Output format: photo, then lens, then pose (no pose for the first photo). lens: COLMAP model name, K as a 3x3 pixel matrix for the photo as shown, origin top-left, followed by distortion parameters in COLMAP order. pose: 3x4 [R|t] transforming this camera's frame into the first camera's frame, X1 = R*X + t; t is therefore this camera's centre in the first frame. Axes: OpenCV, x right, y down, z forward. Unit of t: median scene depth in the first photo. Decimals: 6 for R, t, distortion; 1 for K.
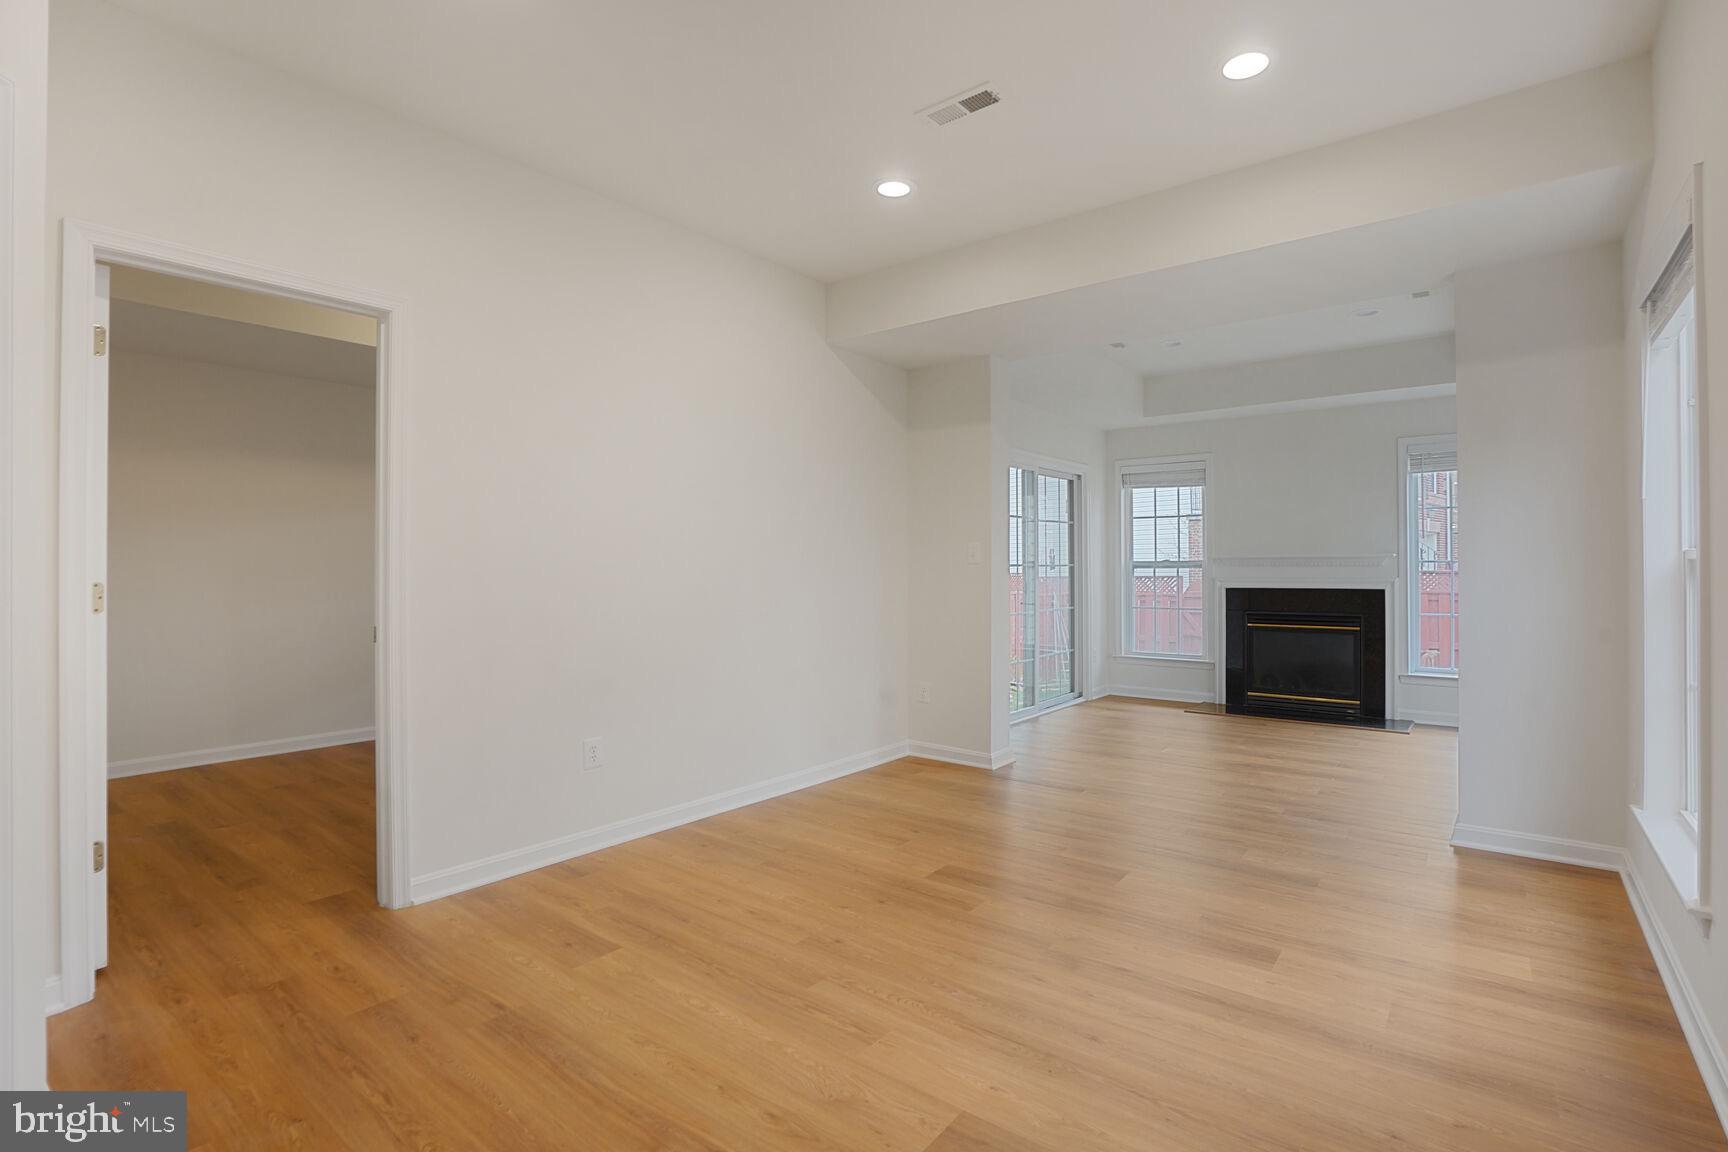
lens RADIAL K [[804.8, 0, 849.5], [0, 804.8, 567.6], [0, 0, 1]] dist [-0.059283, 0.027378]
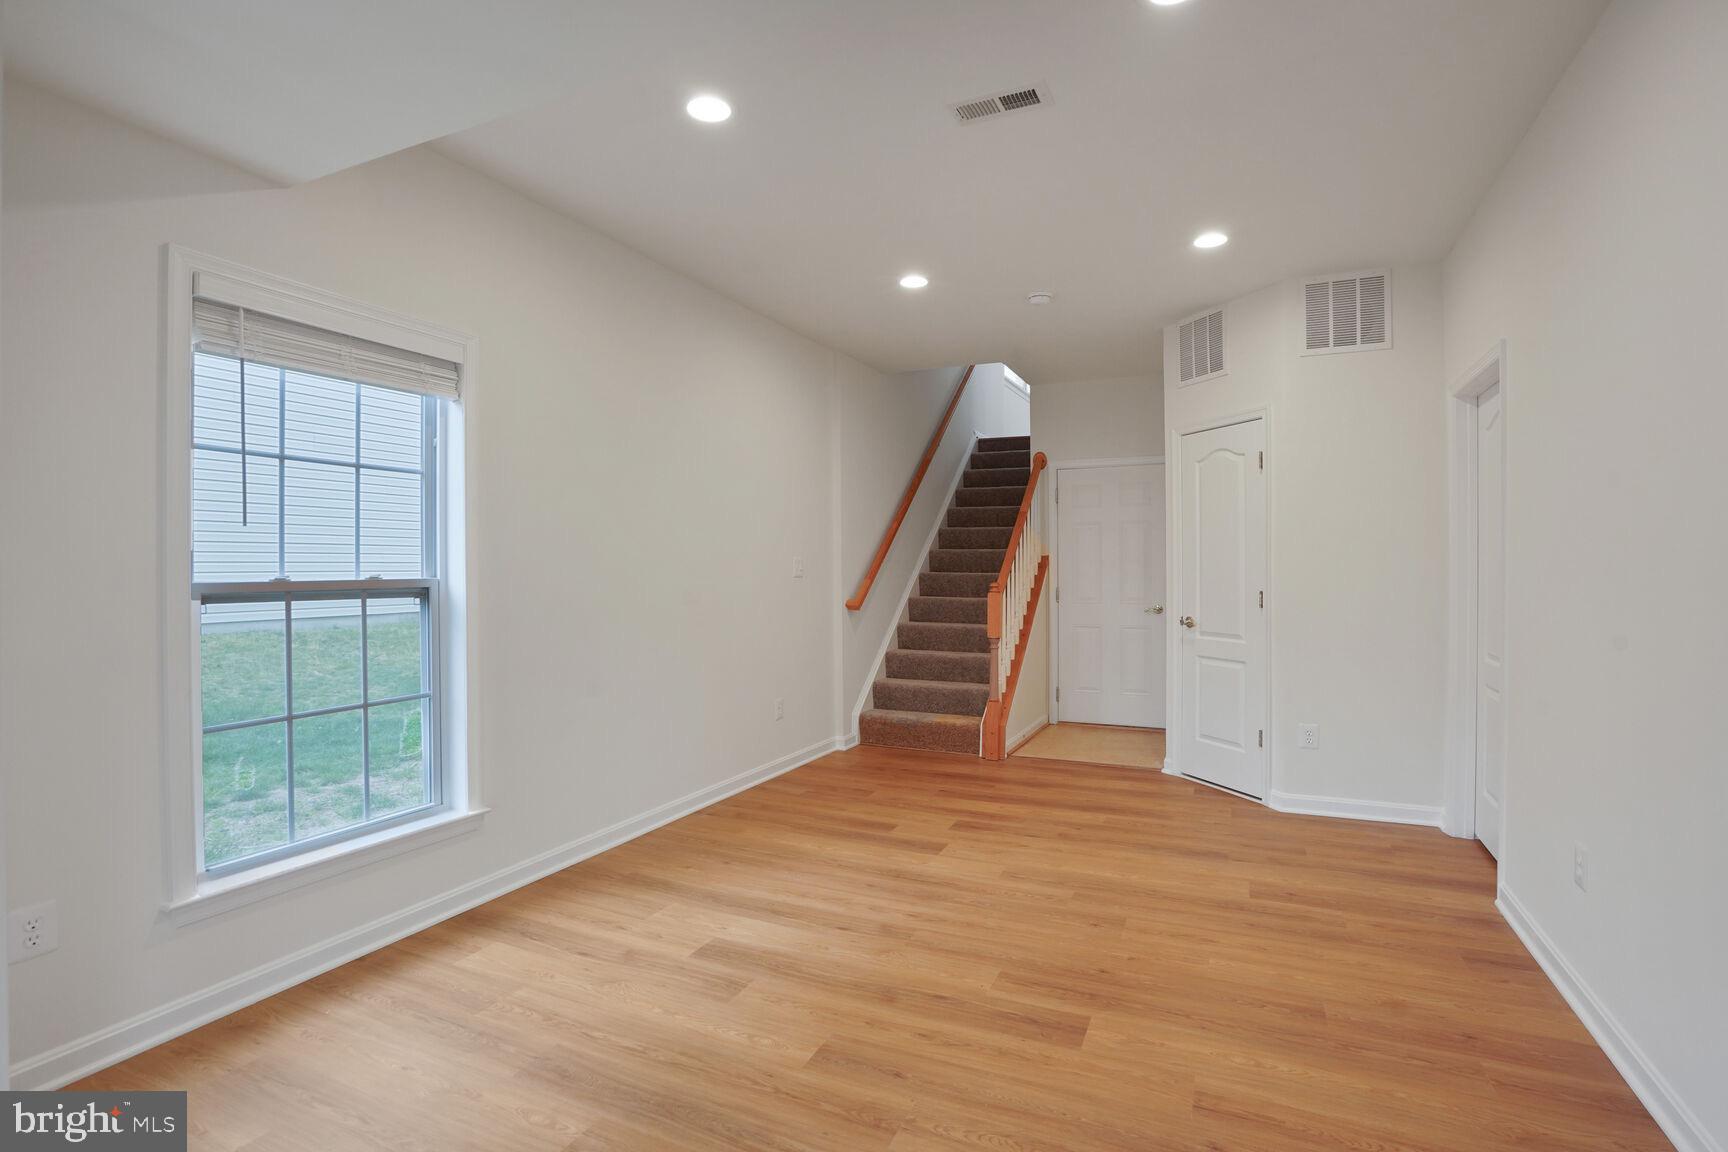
lens RADIAL K [[804.8, 0, 849.5], [0, 804.8, 567.6], [0, 0, 1]] dist [-0.059283, 0.027378]
pose [[-0.970593, 0.002398, -0.240713, 0.638339], [0.002014, 0.999996, 0.001841, -0.020419], [0.240717, 0.001302, -0.970594, 2.209424]]
